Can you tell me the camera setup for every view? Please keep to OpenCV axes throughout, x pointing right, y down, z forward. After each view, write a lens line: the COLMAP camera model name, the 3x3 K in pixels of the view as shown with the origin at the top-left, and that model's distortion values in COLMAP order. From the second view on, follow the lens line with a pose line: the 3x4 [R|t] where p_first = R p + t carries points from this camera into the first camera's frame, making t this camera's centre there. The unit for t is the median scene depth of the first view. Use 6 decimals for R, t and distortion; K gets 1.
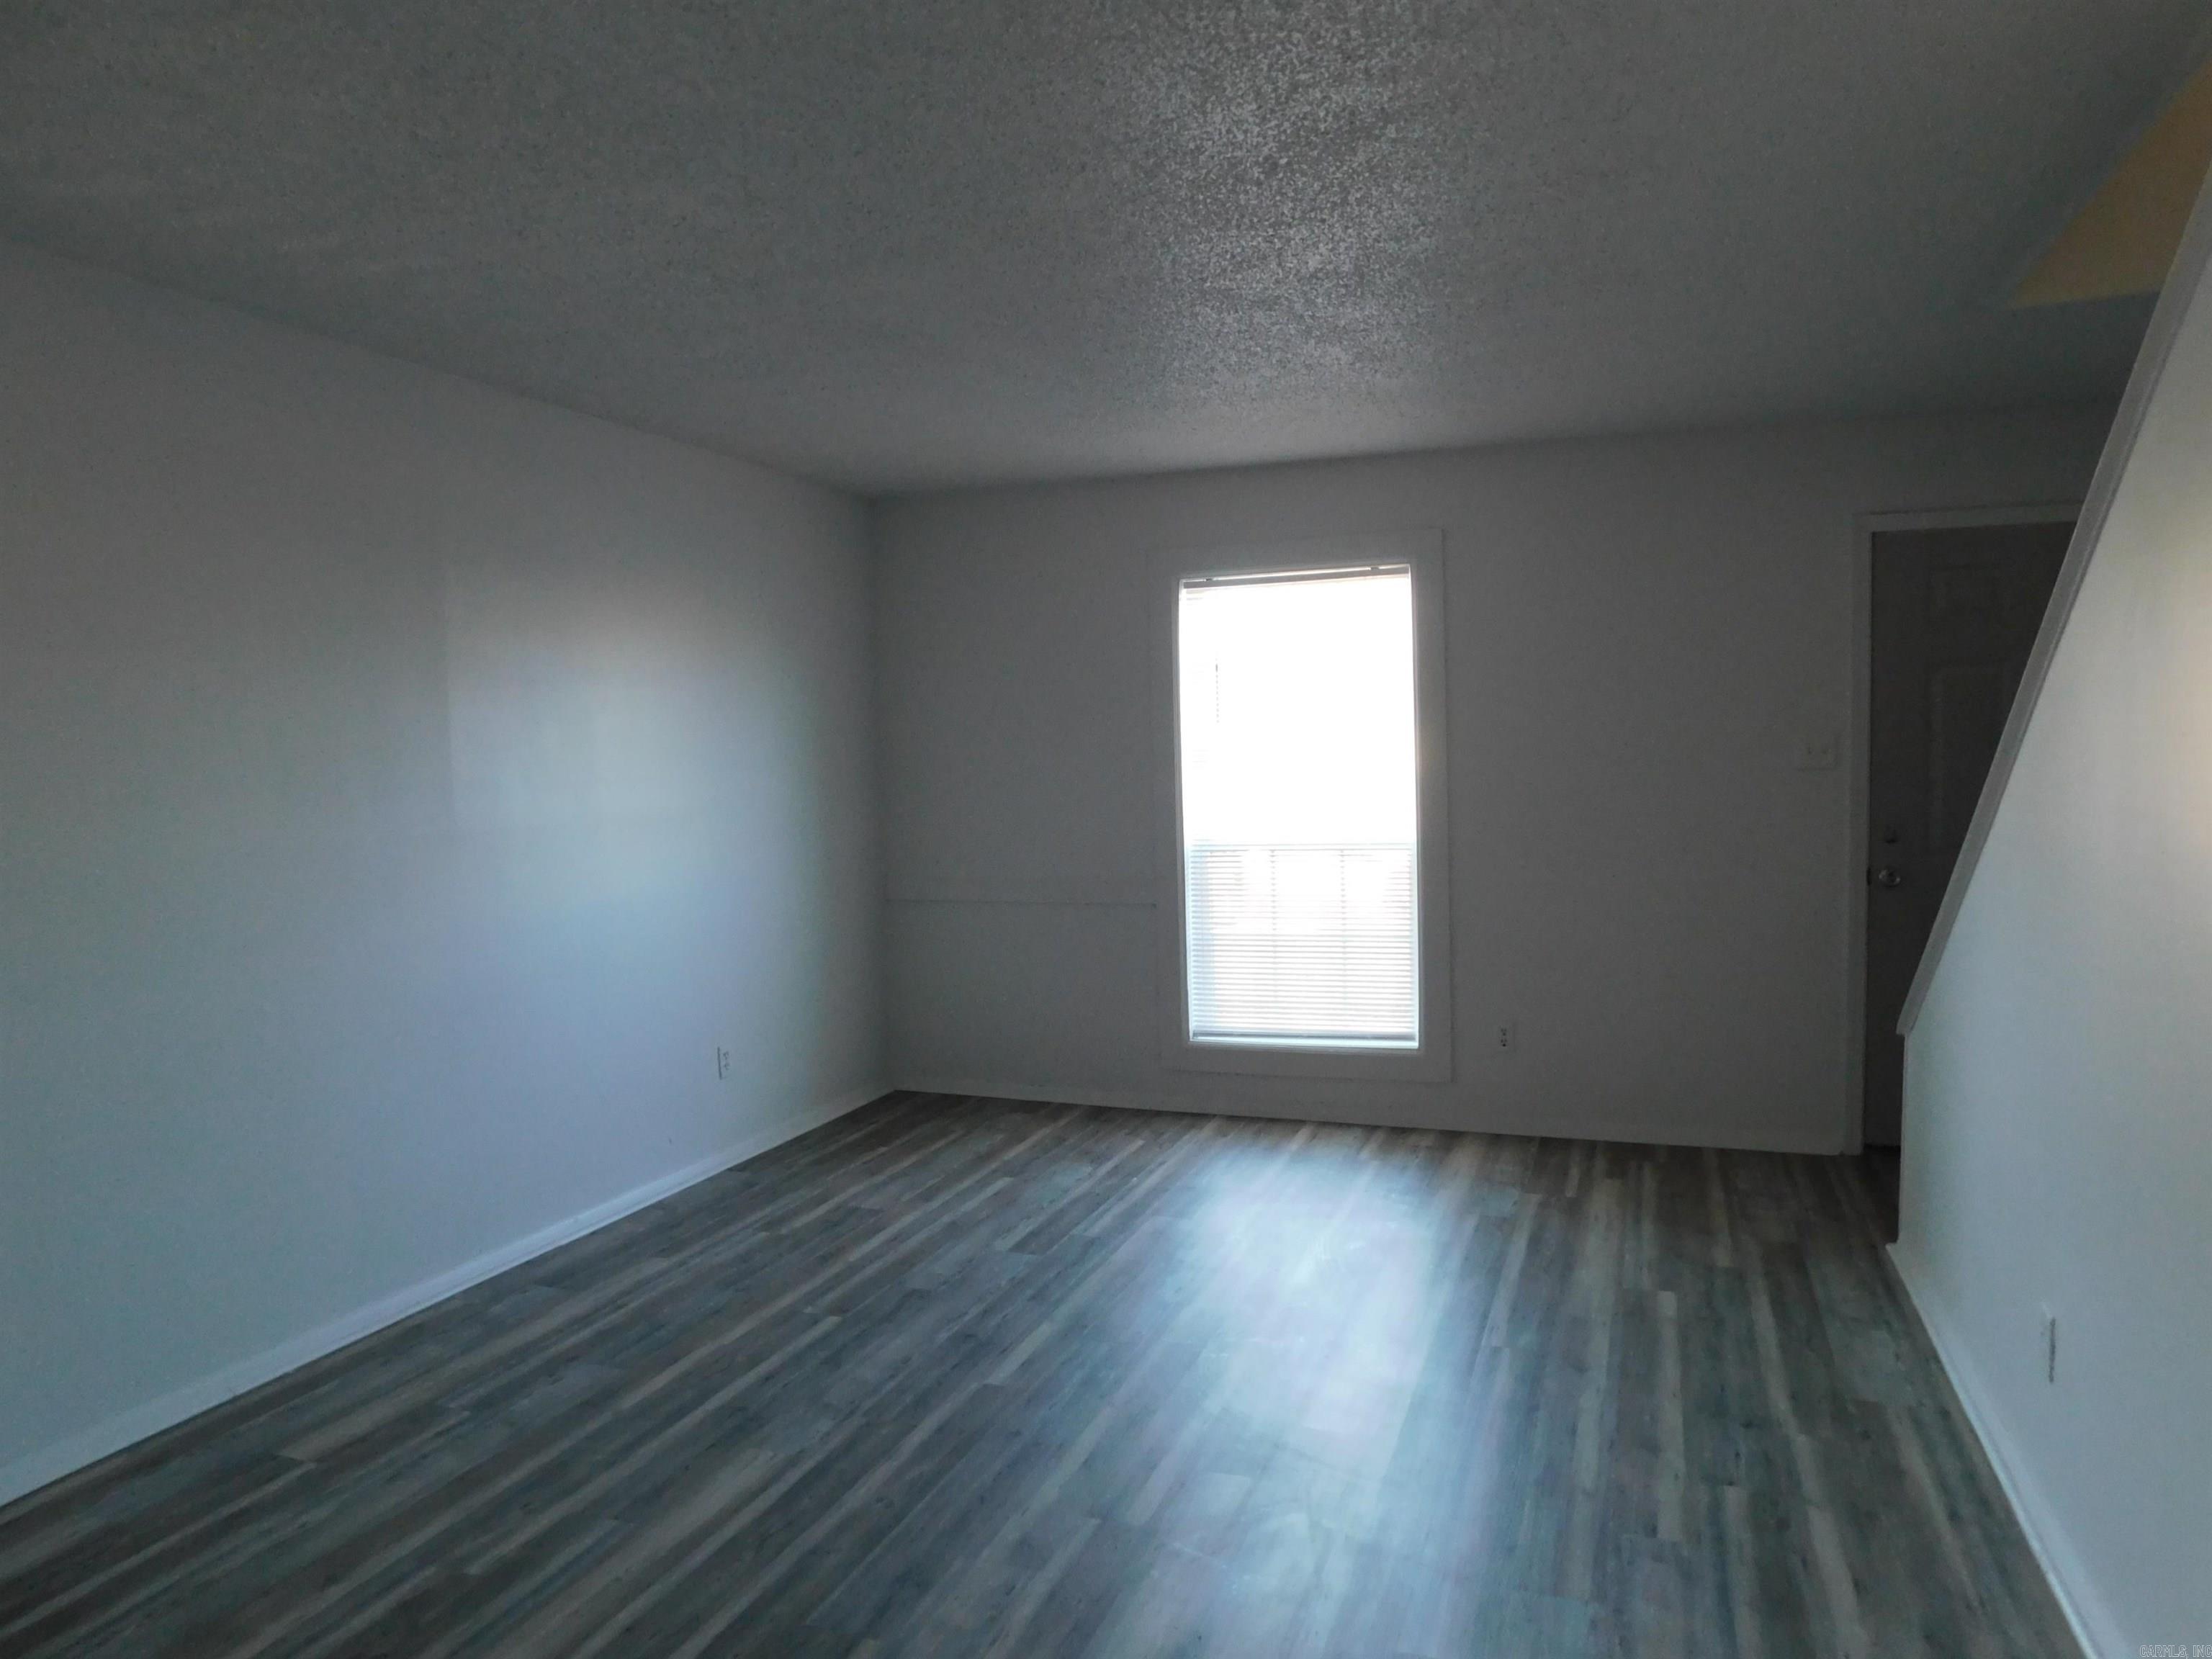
lens RADIAL K [[1467.7, 0, 1127.6], [0, 1467.7, 824.2], [0, 0, 1]] dist [-0.070981, 0.057370]
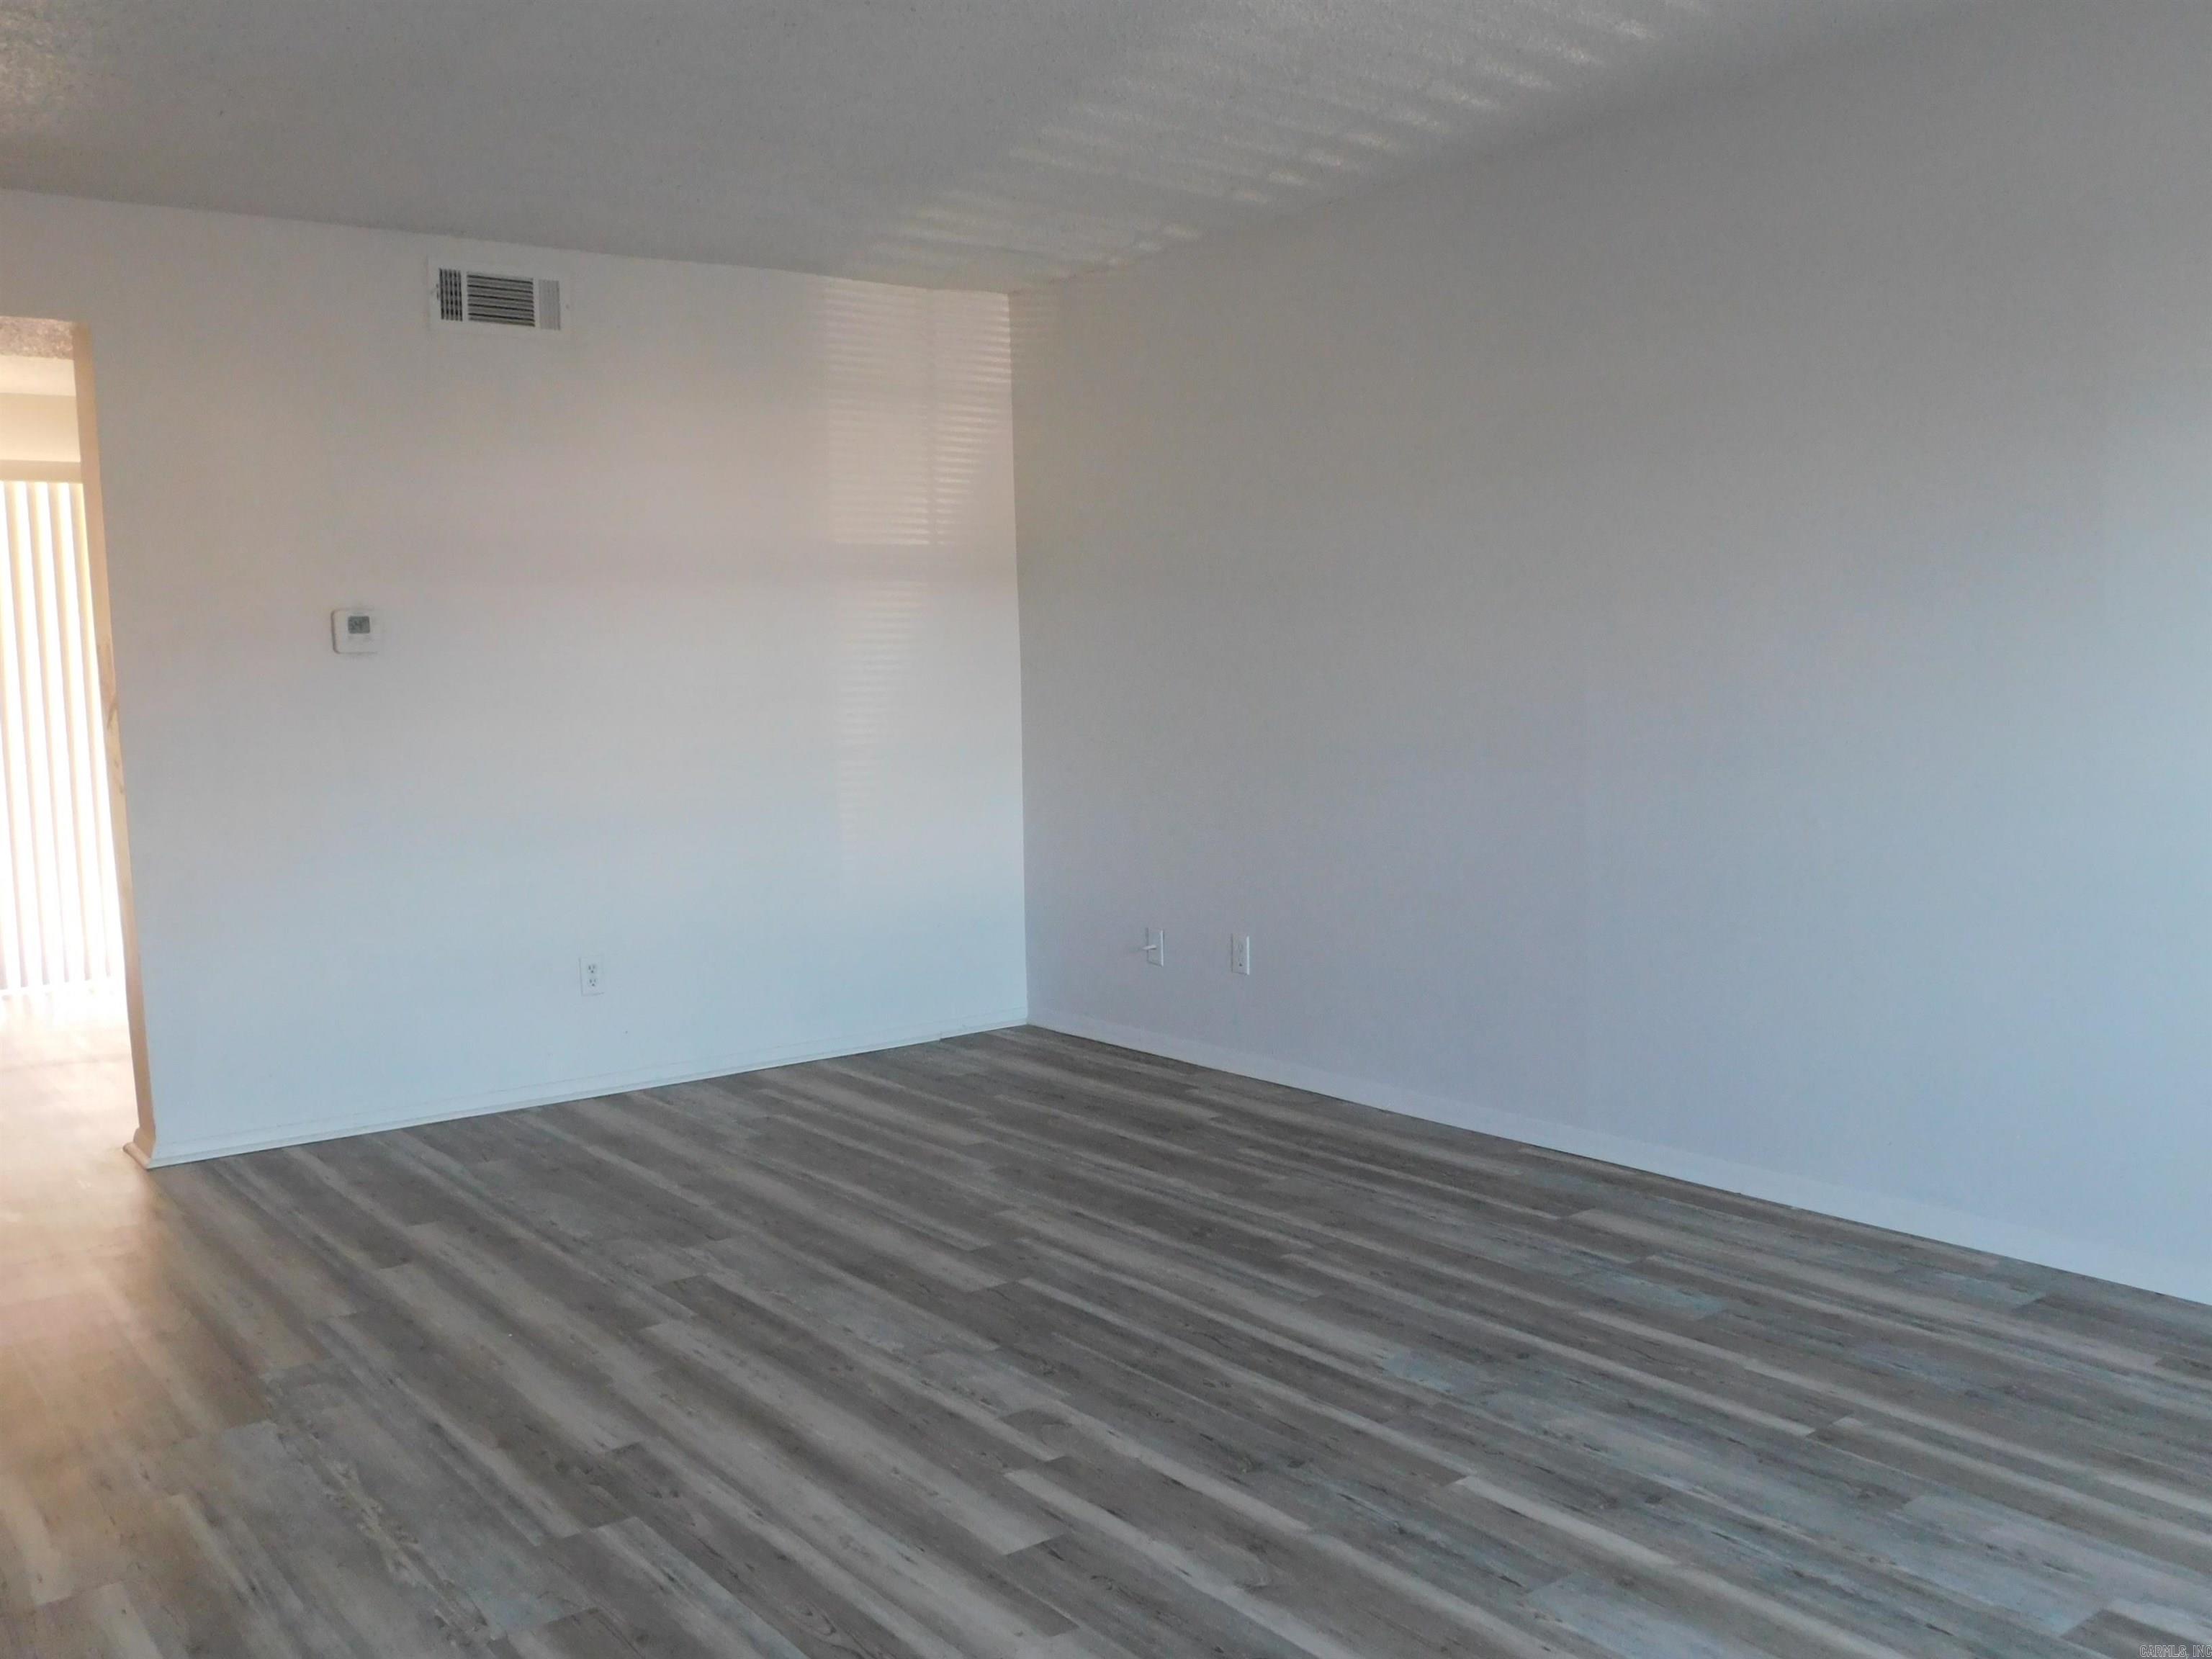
lens RADIAL K [[1955.6, 0, 1109.2], [0, 1955.6, 817.5], [0, 0, 1]] dist [0.003375, -0.007819]
pose [[-0.547817, 0.105098, -0.829970, 0.781829], [-0.004890, 0.991658, 0.128800, -0.039970], [0.836584, 0.074618, -0.542734, 1.449550]]
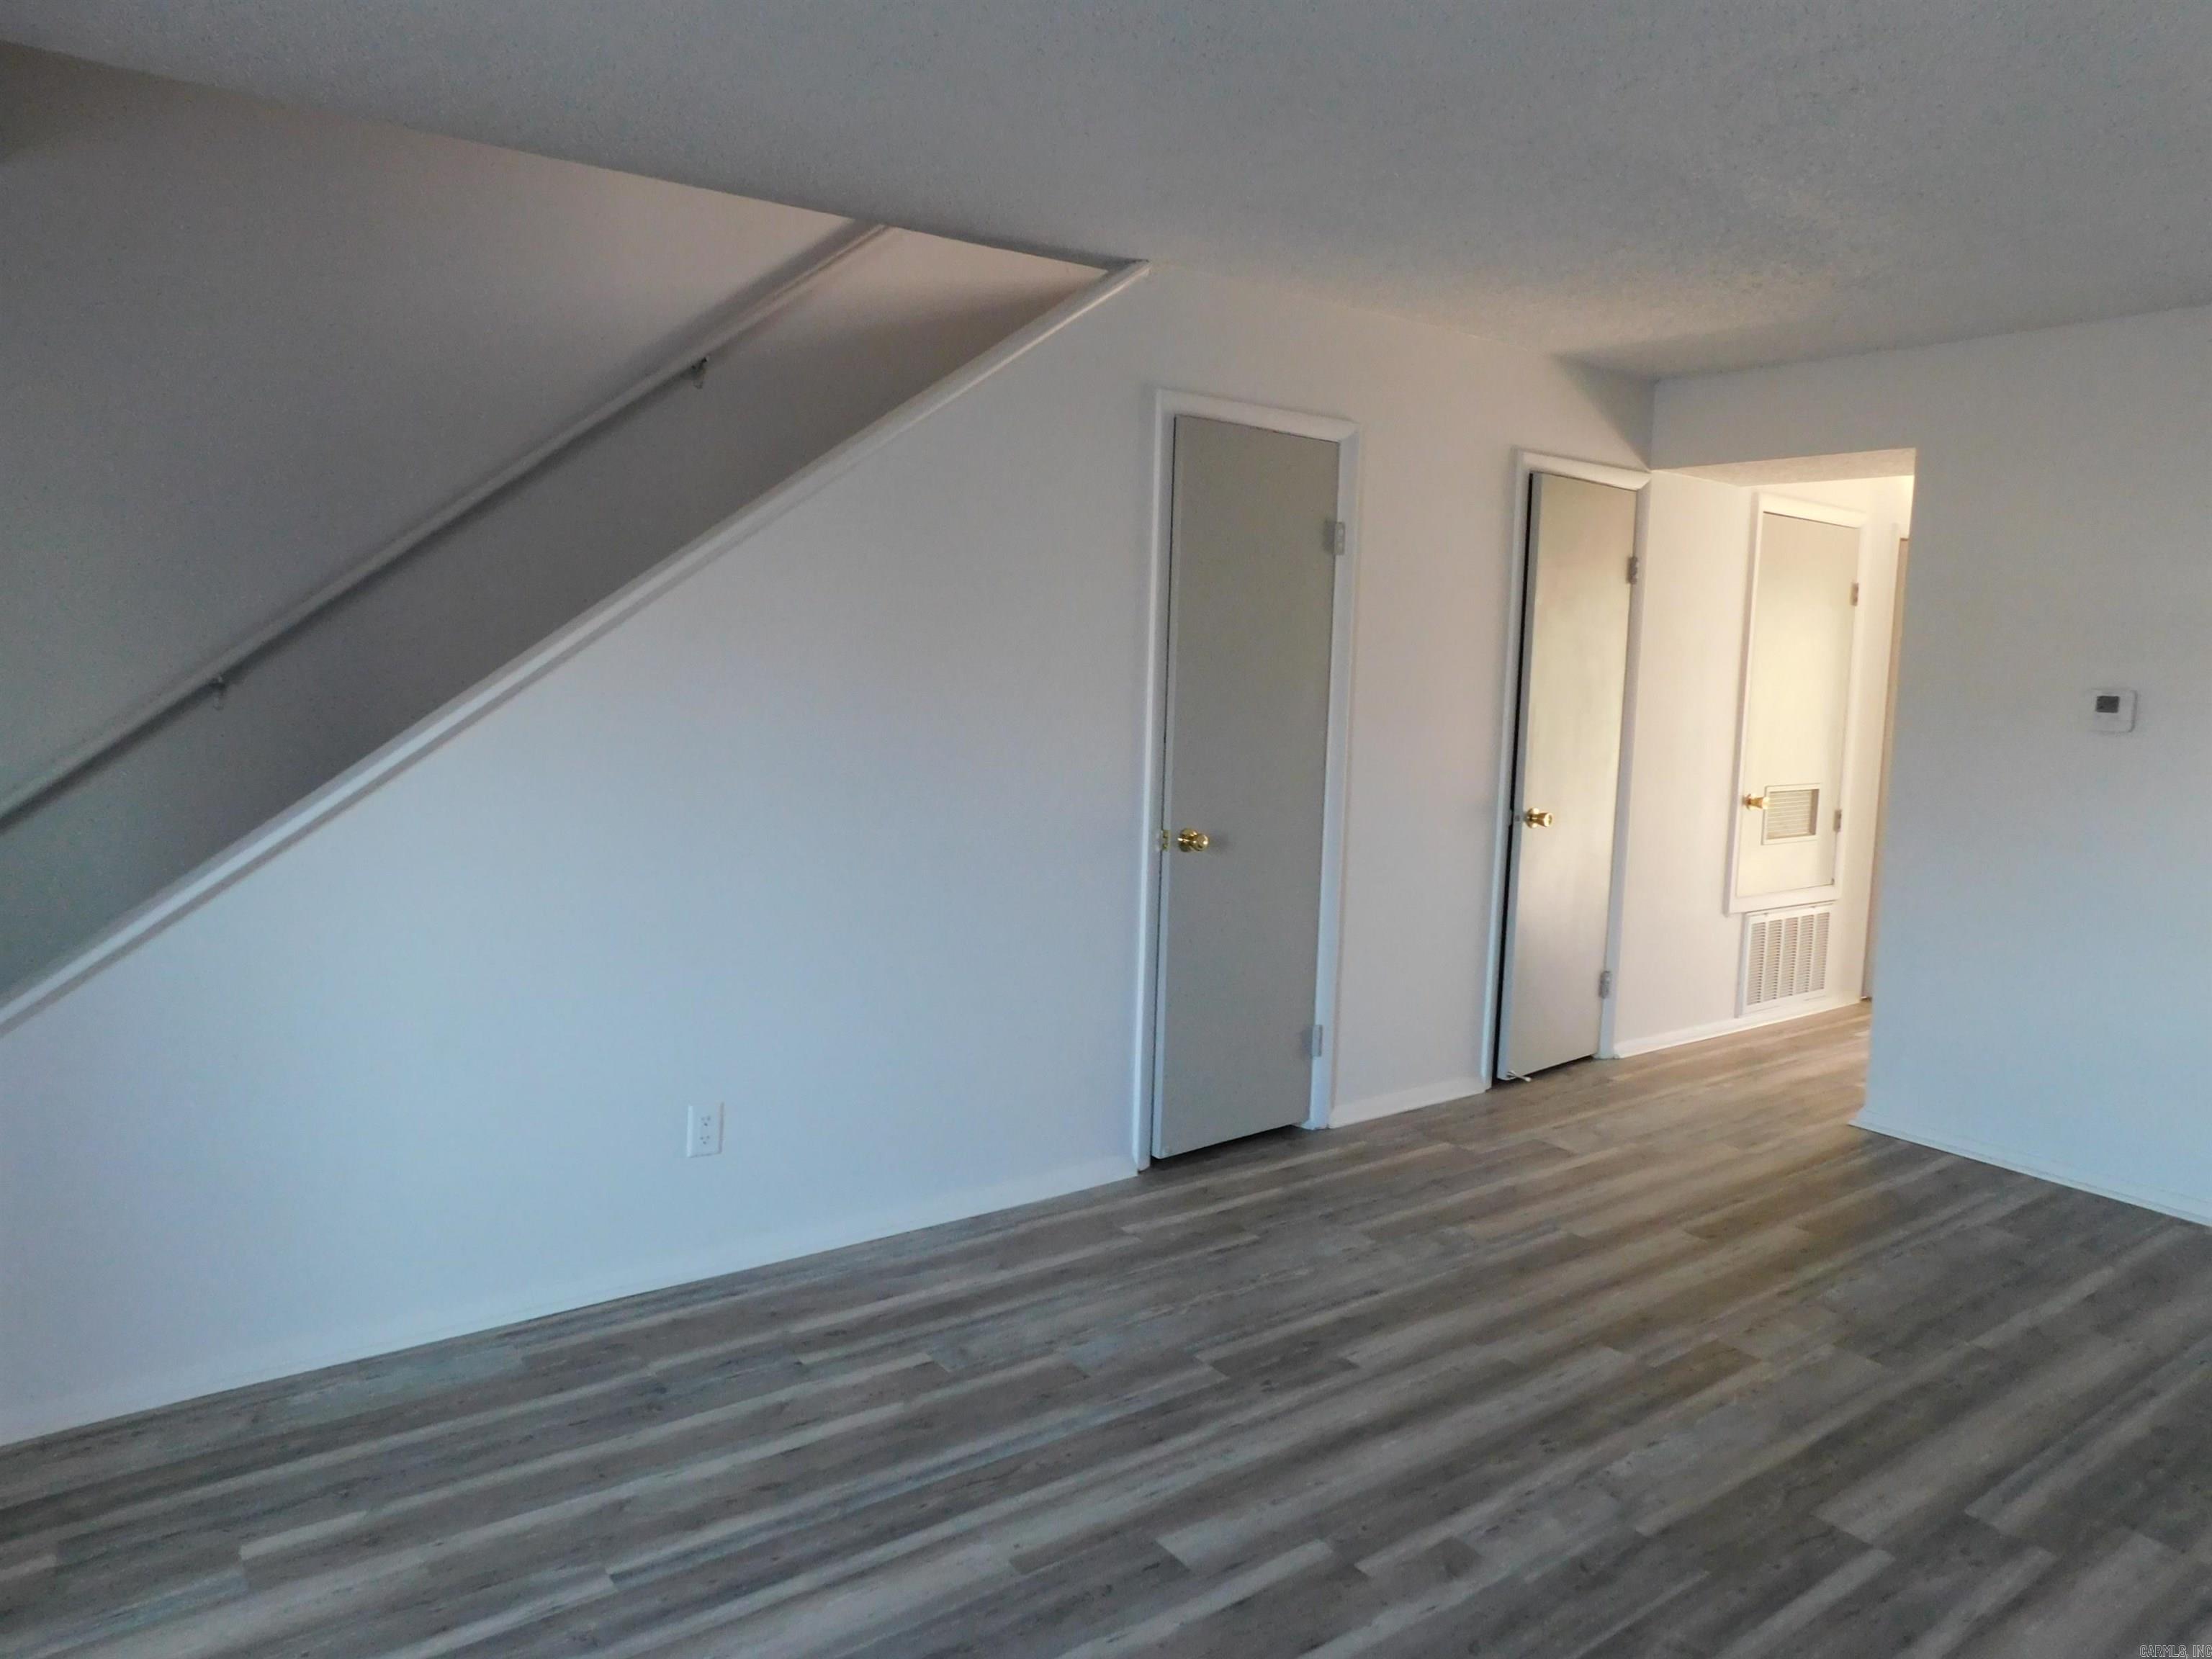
lens RADIAL K [[1467.7, 0, 1101.2], [0, 1467.7, 835.6], [0, 0, 1]] dist [-0.070981, 0.057370]
pose [[-0.830470, -0.079303, 0.551389, -0.301296], [0.012837, 0.986828, 0.161264, -0.089741], [-0.556915, 0.141003, -0.818513, 1.550371]]
